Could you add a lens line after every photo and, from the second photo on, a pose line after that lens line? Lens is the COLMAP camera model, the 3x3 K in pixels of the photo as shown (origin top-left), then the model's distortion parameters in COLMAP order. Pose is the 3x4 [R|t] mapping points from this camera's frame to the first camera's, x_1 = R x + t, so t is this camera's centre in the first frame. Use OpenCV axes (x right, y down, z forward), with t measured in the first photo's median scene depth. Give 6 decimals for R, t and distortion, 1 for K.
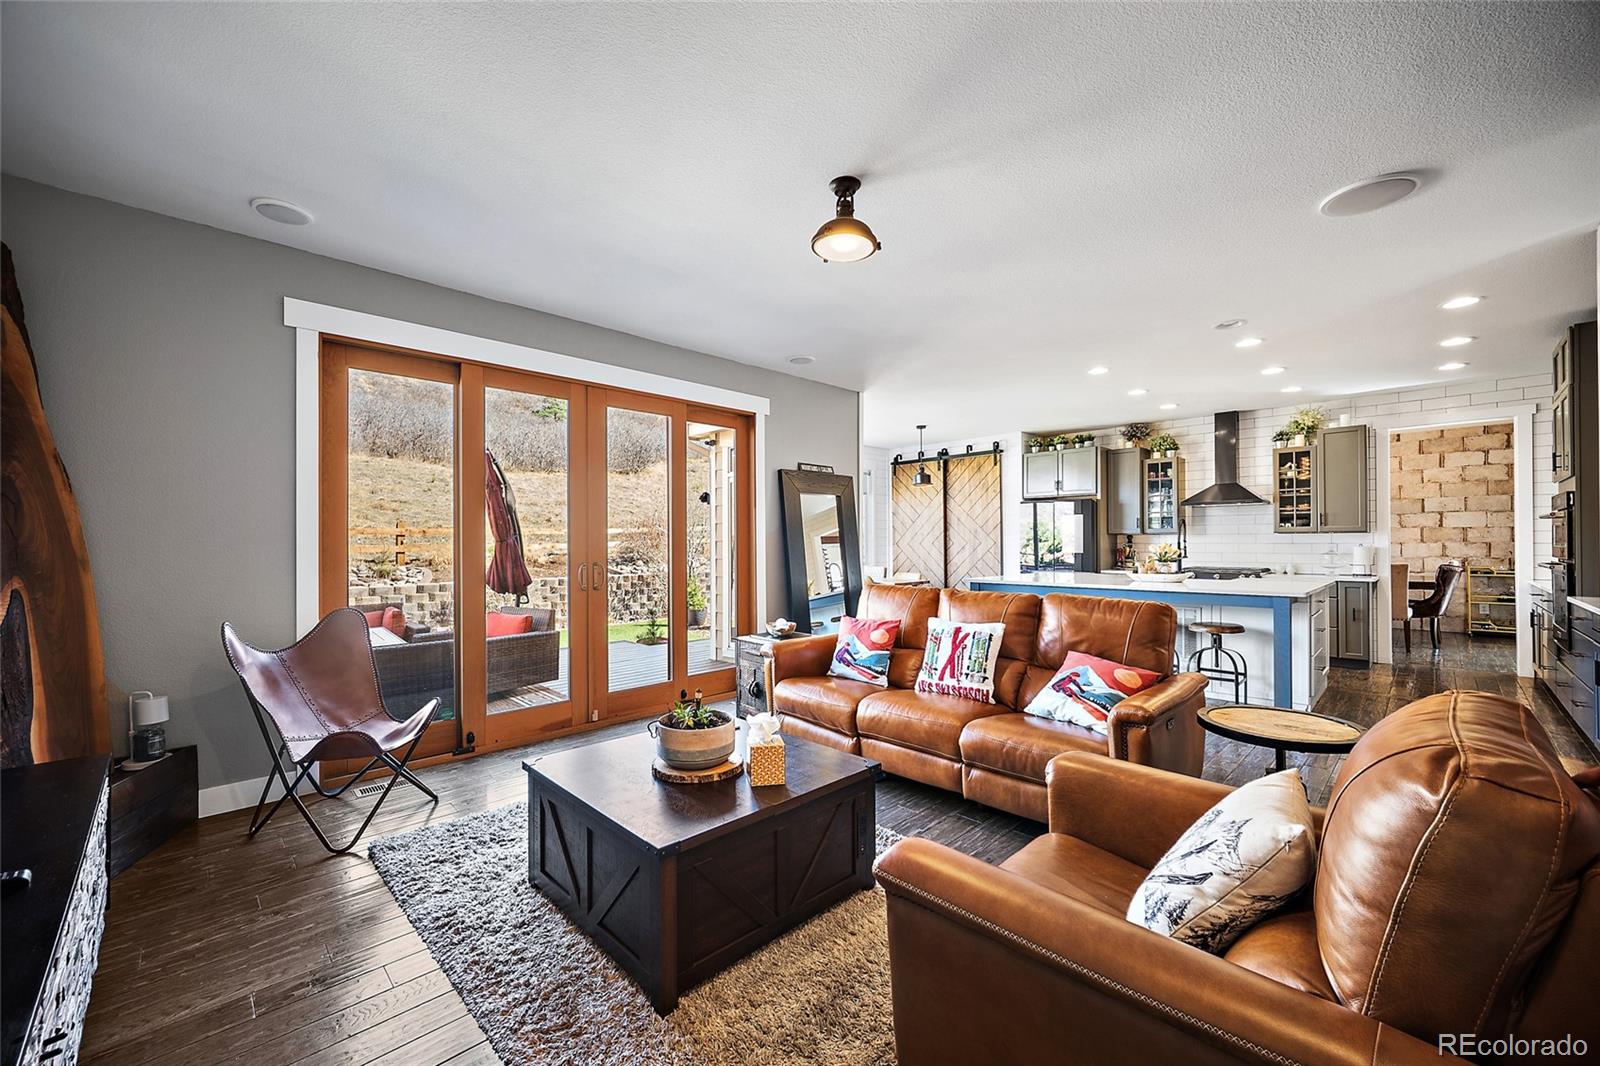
lens RADIAL K [[638.1, 0, 796.4], [0, 638.1, 540.3], [0, 0, 1]] dist [-0.000702, -0.000035]
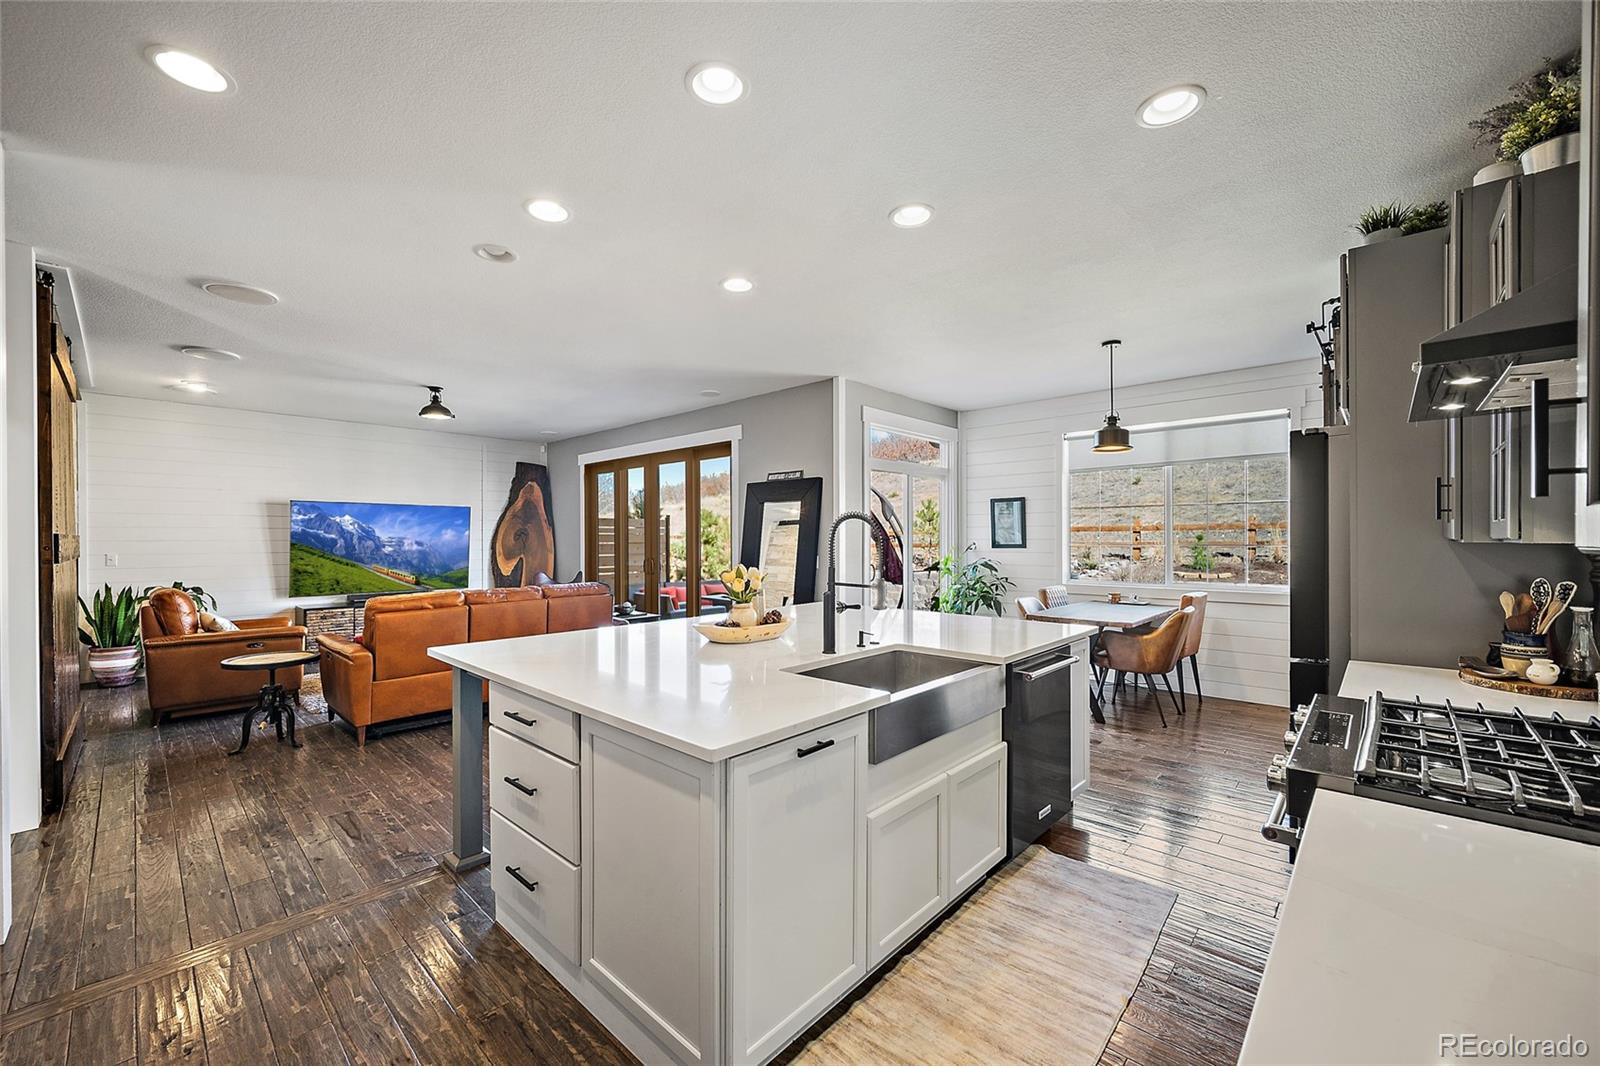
lens RADIAL K [[638.1, 0, 796.4], [0, 638.1, 540.3], [0, 0, 1]] dist [-0.000702, -0.000035]
pose [[0.028586, 0.008774, -0.999553, 1.246224], [0.006489, 0.999939, 0.008963, -0.024177], [0.999570, -0.006743, 0.028527, 1.188624]]
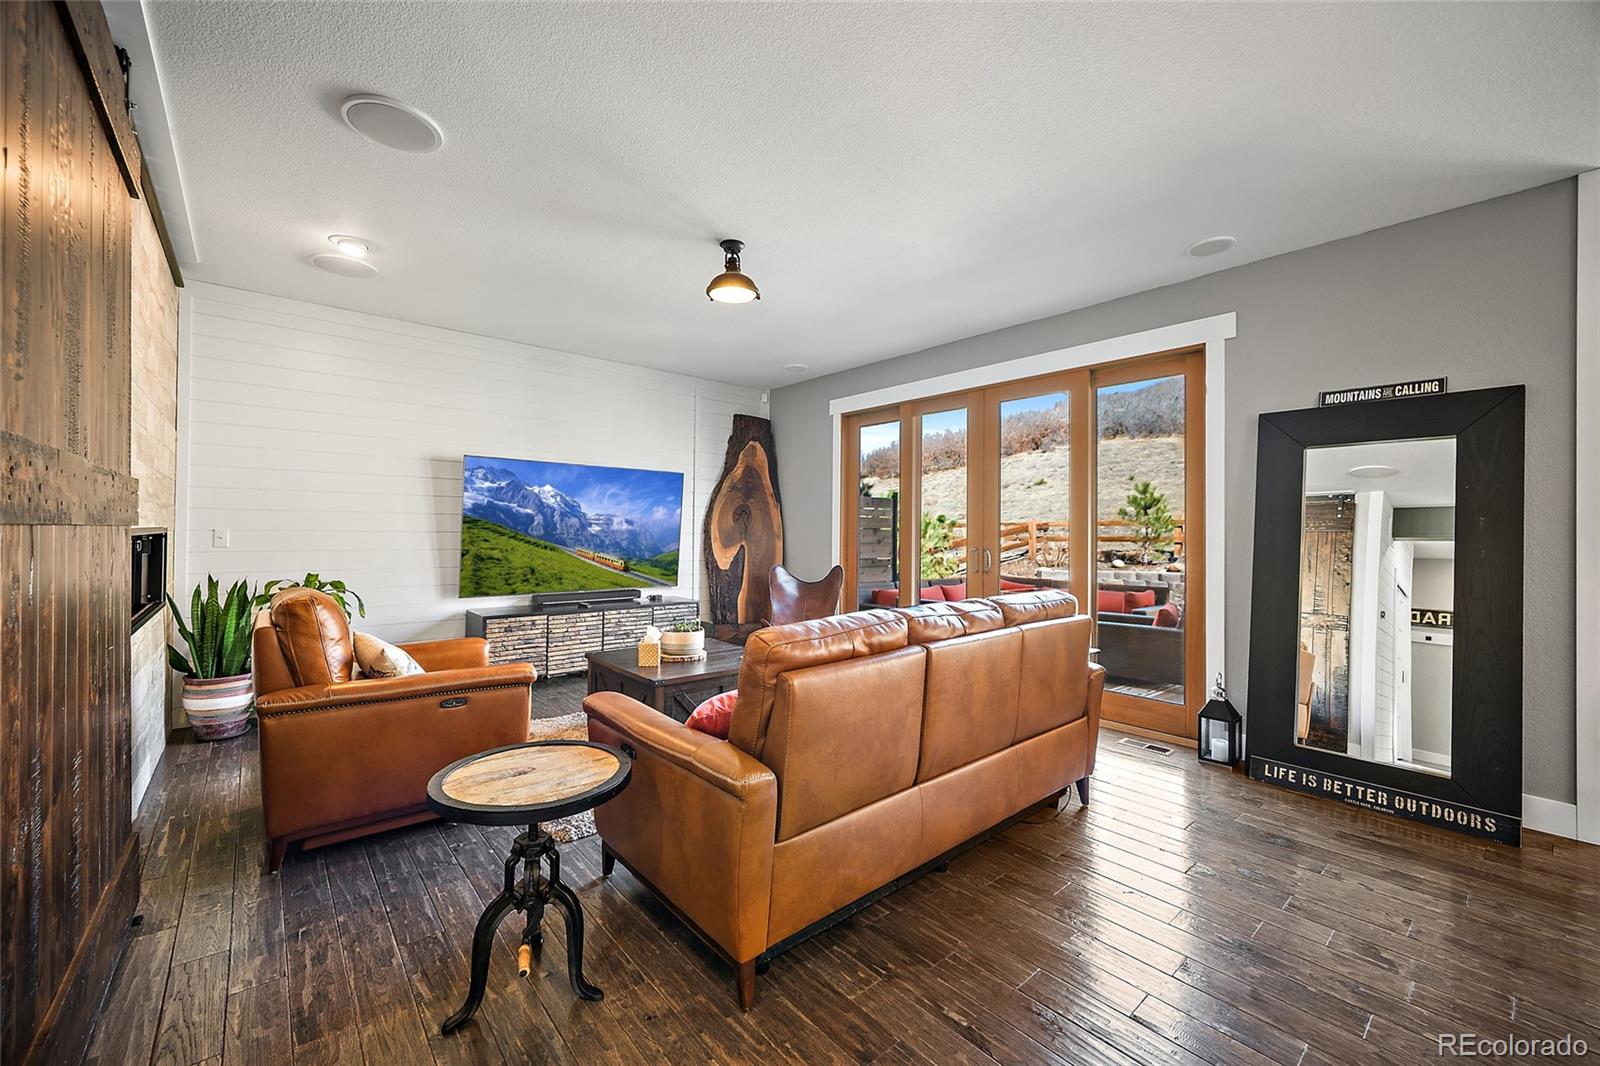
lens RADIAL K [[631.3, 0, 795.5], [0, 631.3, 526.9], [0, 0, 1]] dist [0.001302, -0.000015]
pose [[-0.076895, -0.002466, -0.997036, 0.705348], [-0.004125, 0.999989, -0.002155, 0.001062], [0.997031, 0.003947, -0.076904, 0.674696]]
